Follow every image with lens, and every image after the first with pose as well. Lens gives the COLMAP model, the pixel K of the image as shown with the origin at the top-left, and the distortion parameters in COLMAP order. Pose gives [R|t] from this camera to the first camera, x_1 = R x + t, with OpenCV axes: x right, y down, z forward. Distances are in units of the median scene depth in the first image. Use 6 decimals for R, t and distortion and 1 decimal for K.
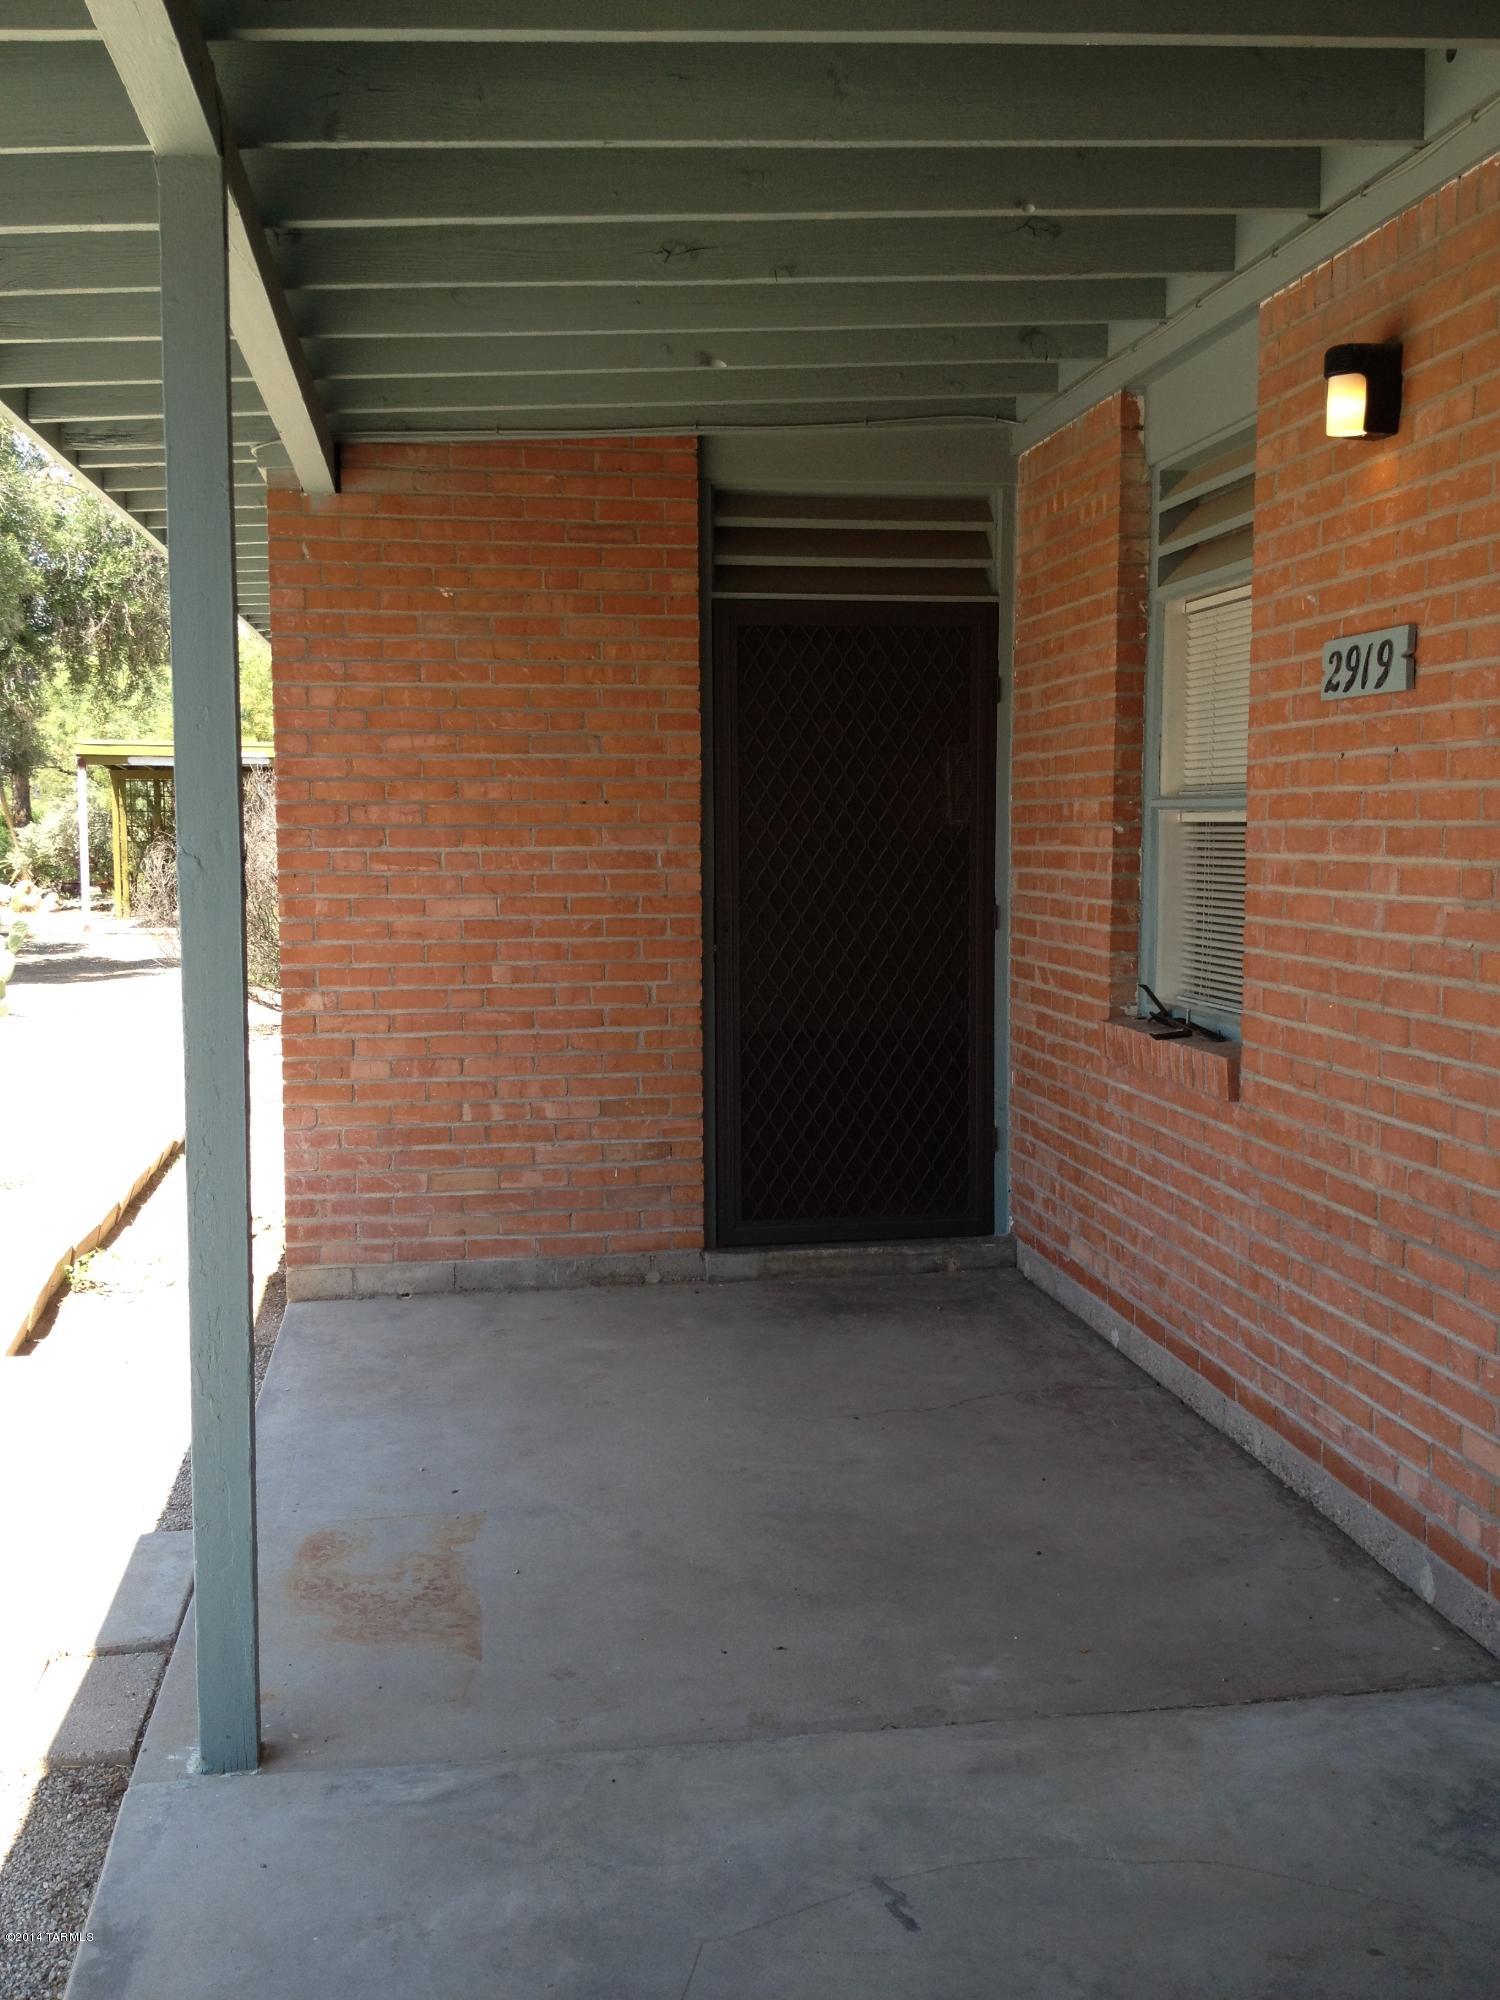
lens RADIAL K [[1875.5, 0, 750.0], [0, 1875.5, 1000.0], [0, 0, 1]] dist [0.129932, -0.335563]
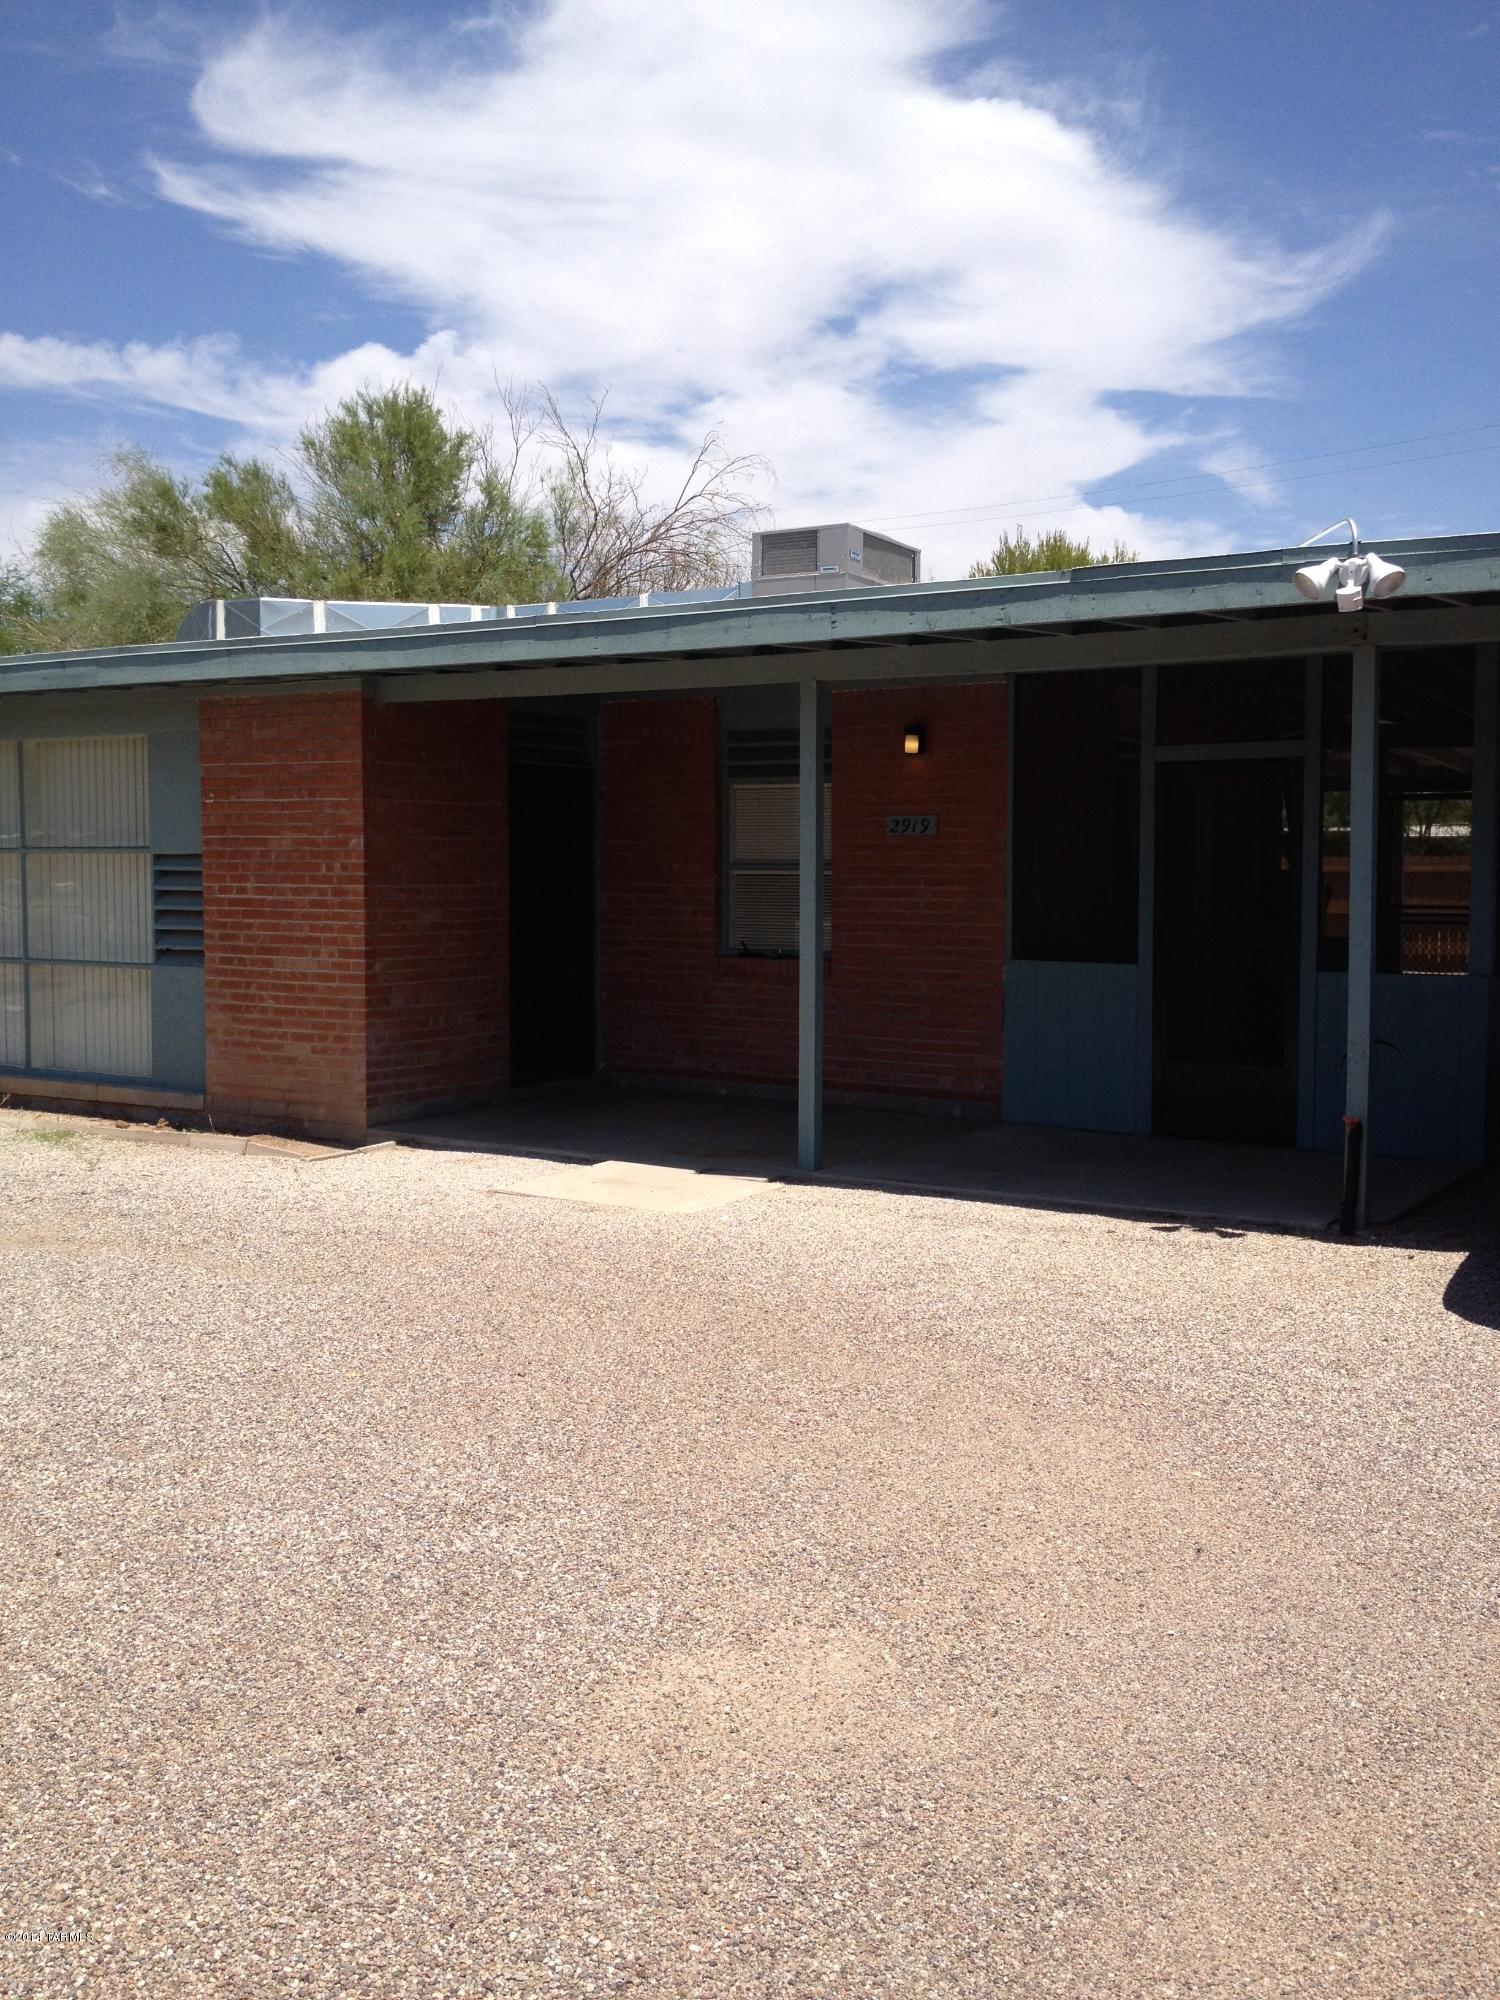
lens RADIAL K [[1875.5, 0, 750.0], [0, 1875.5, 1000.0], [0, 0, 1]] dist [0.129932, -0.335563]
pose [[0.656625, -0.047200, 0.752739, -1.396708], [0.064621, 0.997891, 0.006203, 0.046447], [-0.751444, 0.044569, 0.658290, -0.520989]]
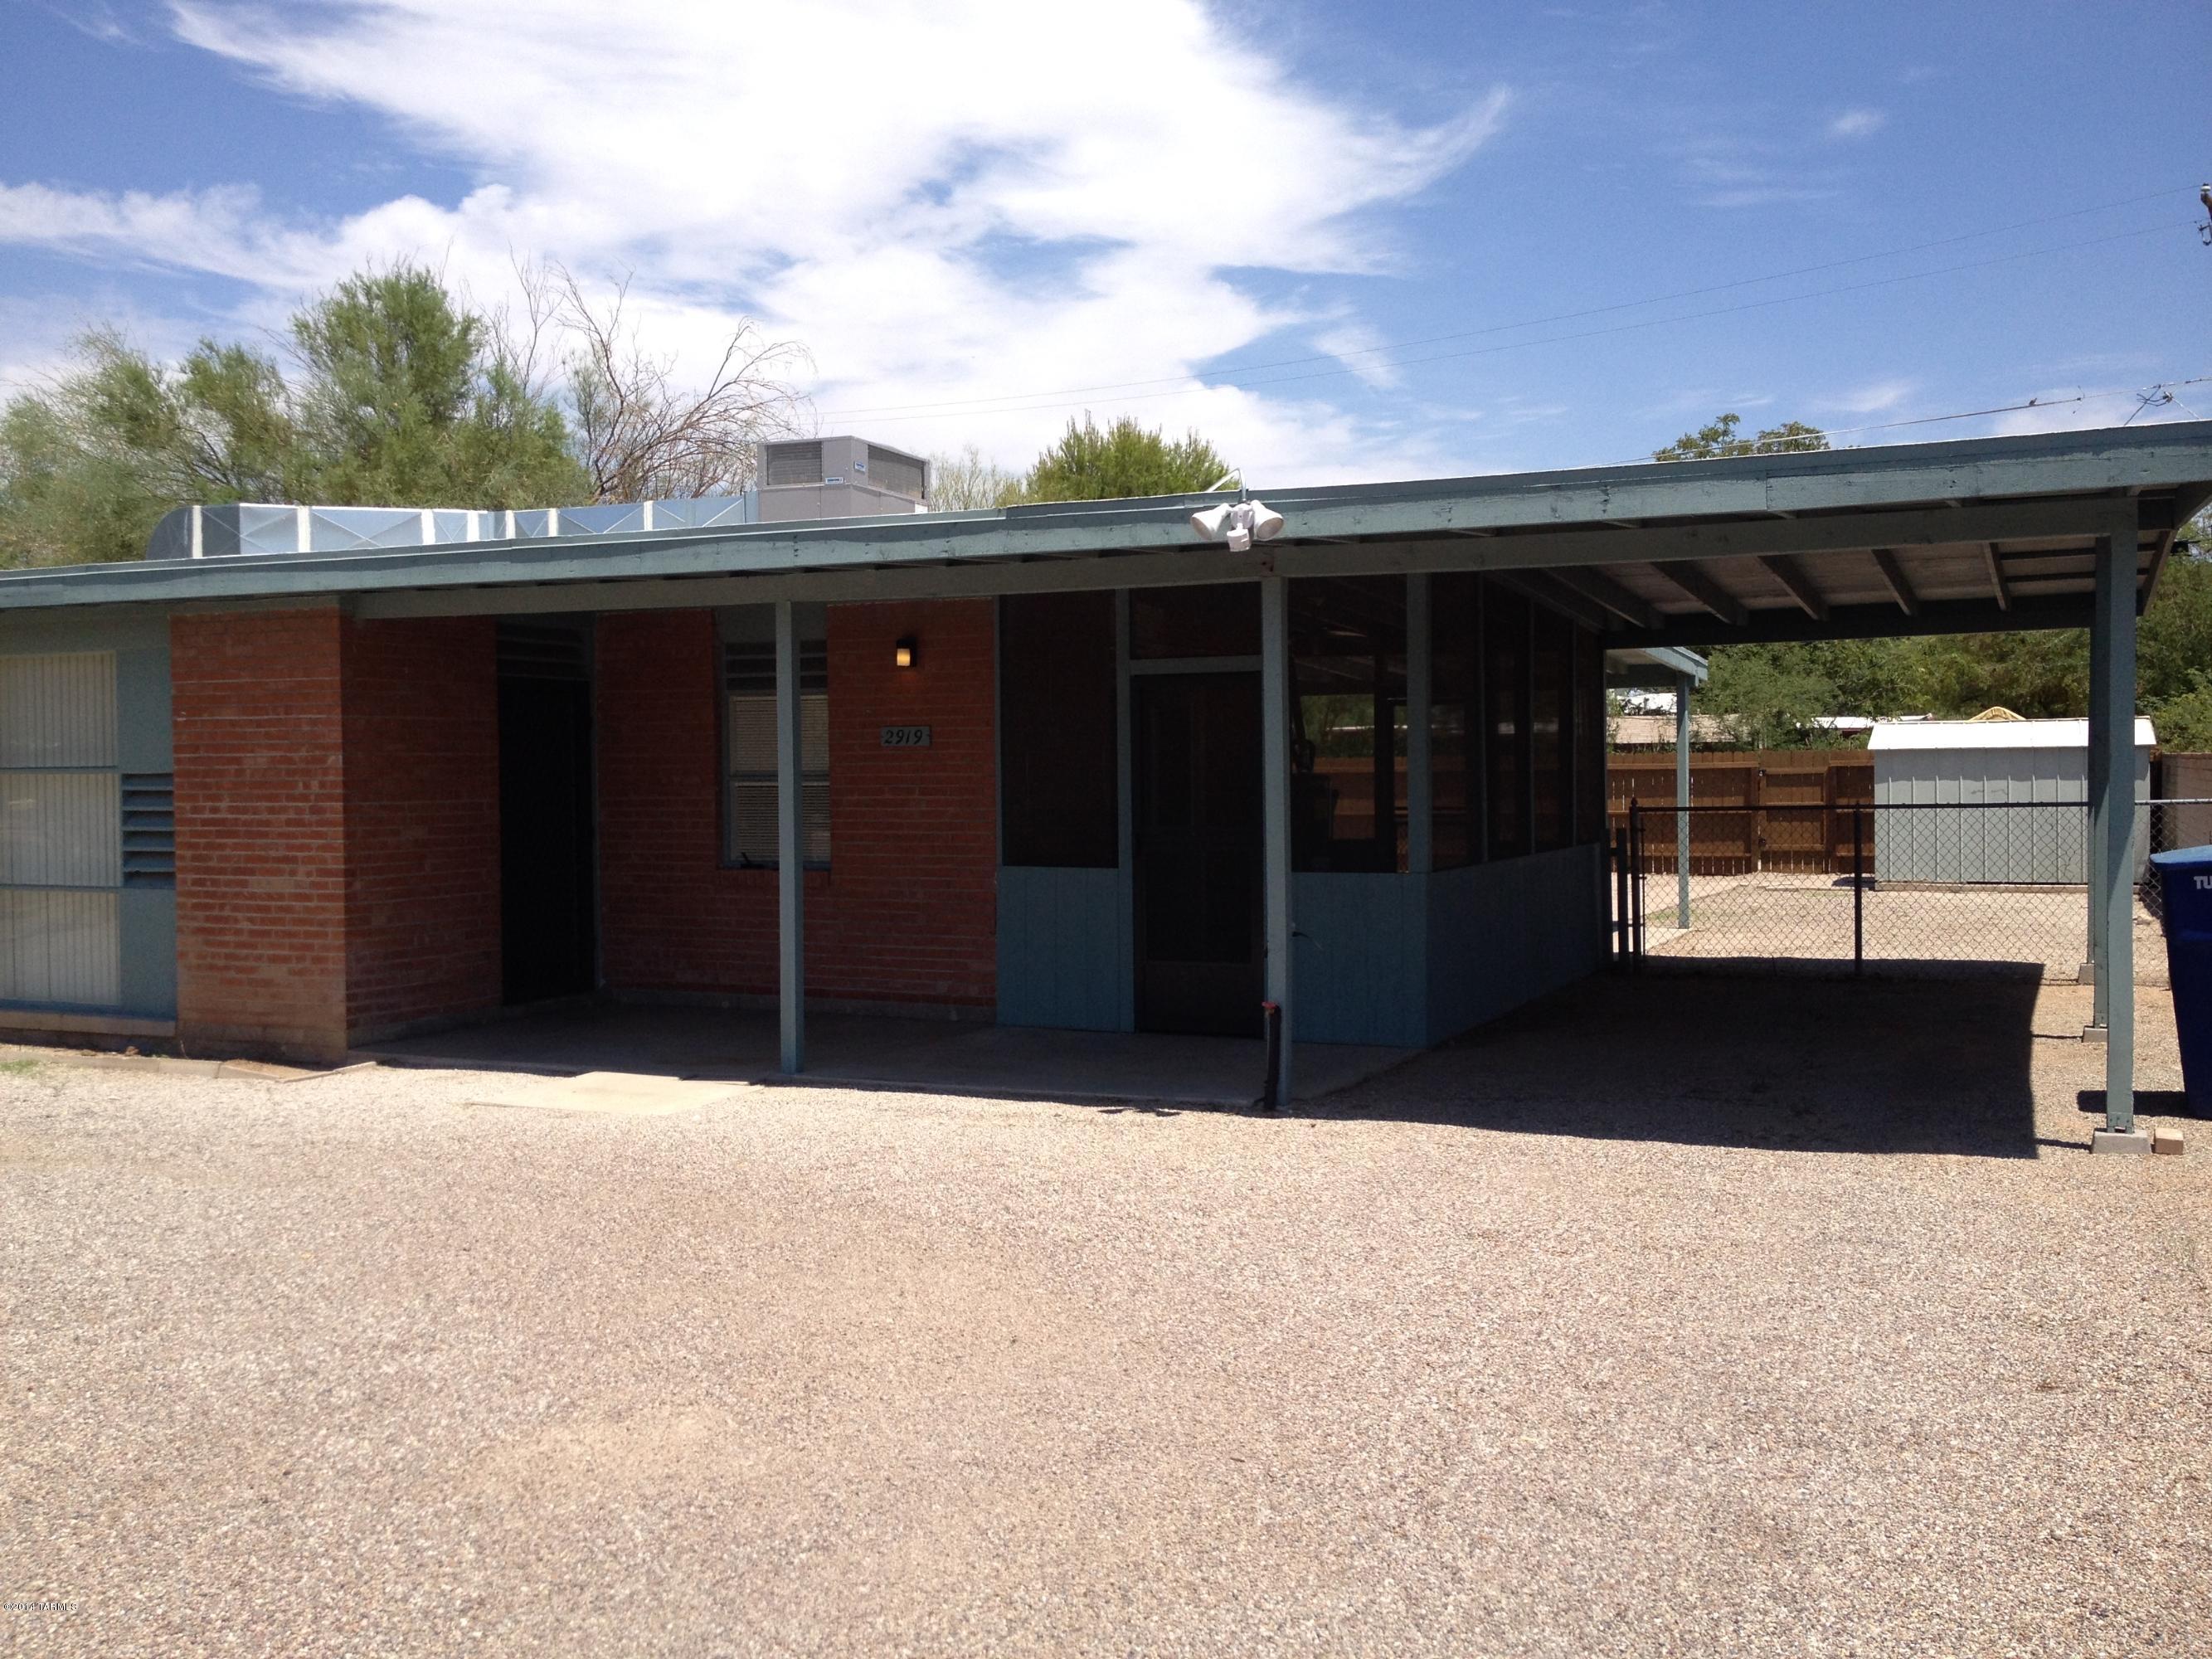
lens RADIAL K [[2091.8, 0, 1104.7], [0, 2091.8, 828.7], [0, 0, 1]] dist [0.090637, -0.217864]
pose [[0.554488, -0.025286, 0.831807, -1.541416], [0.084297, 0.996104, -0.025913, 0.061320], [-0.827911, 0.084487, 0.554459, -0.769938]]
